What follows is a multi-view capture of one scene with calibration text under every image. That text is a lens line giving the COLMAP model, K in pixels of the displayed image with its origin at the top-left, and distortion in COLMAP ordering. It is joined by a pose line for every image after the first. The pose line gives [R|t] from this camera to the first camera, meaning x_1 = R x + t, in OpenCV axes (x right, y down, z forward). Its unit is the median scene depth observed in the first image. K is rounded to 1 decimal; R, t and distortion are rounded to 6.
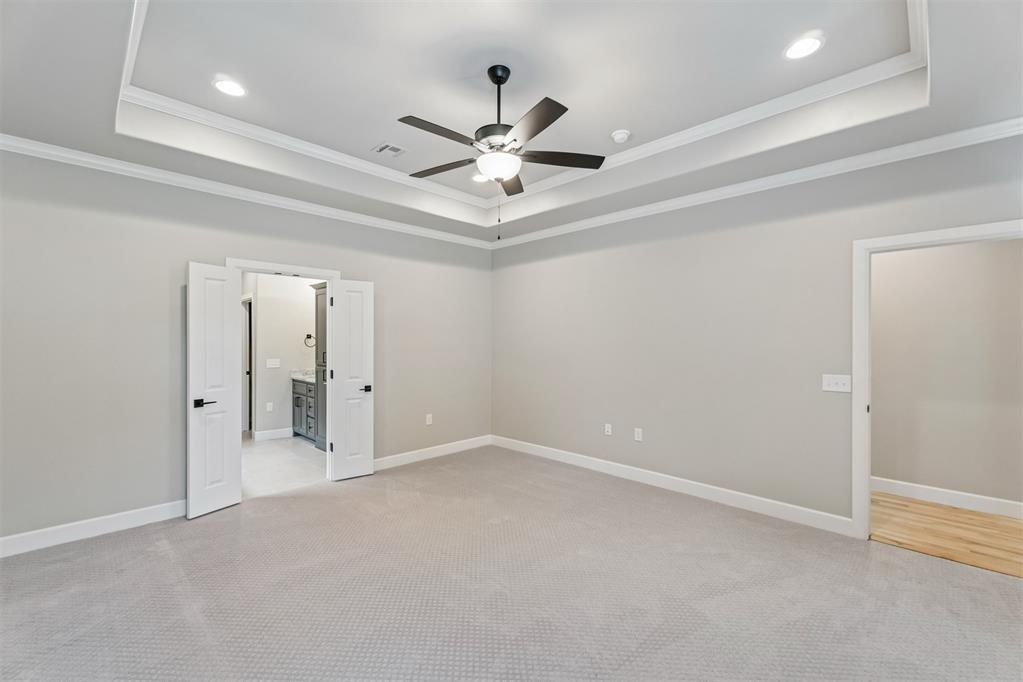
lens RADIAL K [[434.0, 0, 509.9], [0, 434.0, 341.5], [0, 0, 1]] dist [0.018187, -0.000320]
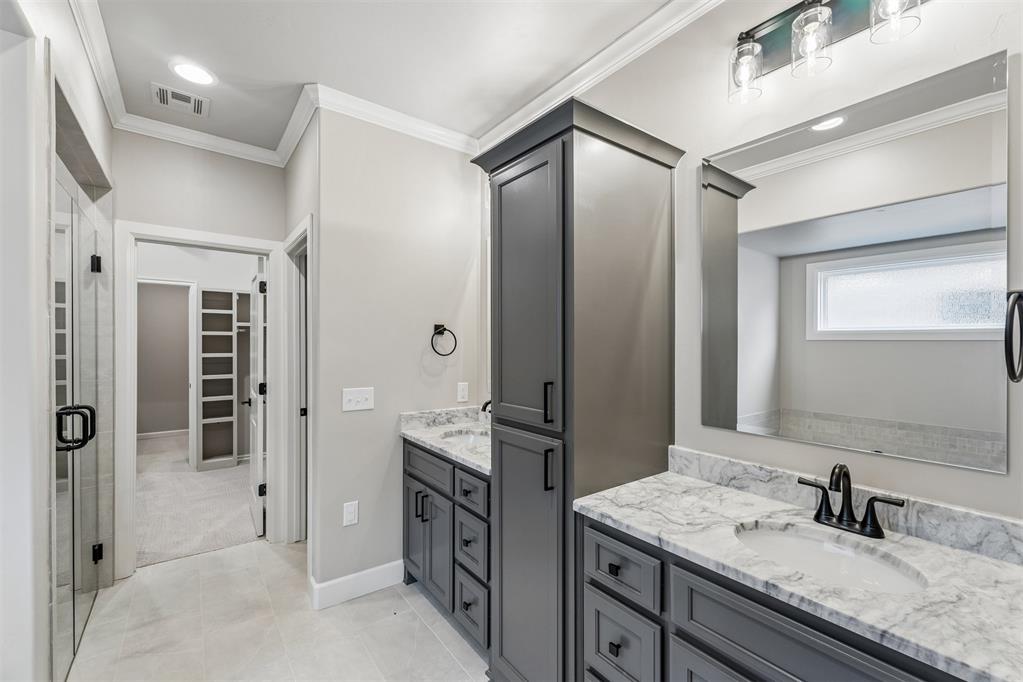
lens RADIAL K [[434.0, 0, 501.9], [0, 434.0, 345.9], [0, 0, 1]] dist [0.018187, -0.000320]
pose [[0.989502, 0.002222, -0.144500, -0.365654], [-0.002218, 0.999998, 0.000191, 0.004058], [0.144500, 0.000131, 0.989505, 0.646010]]
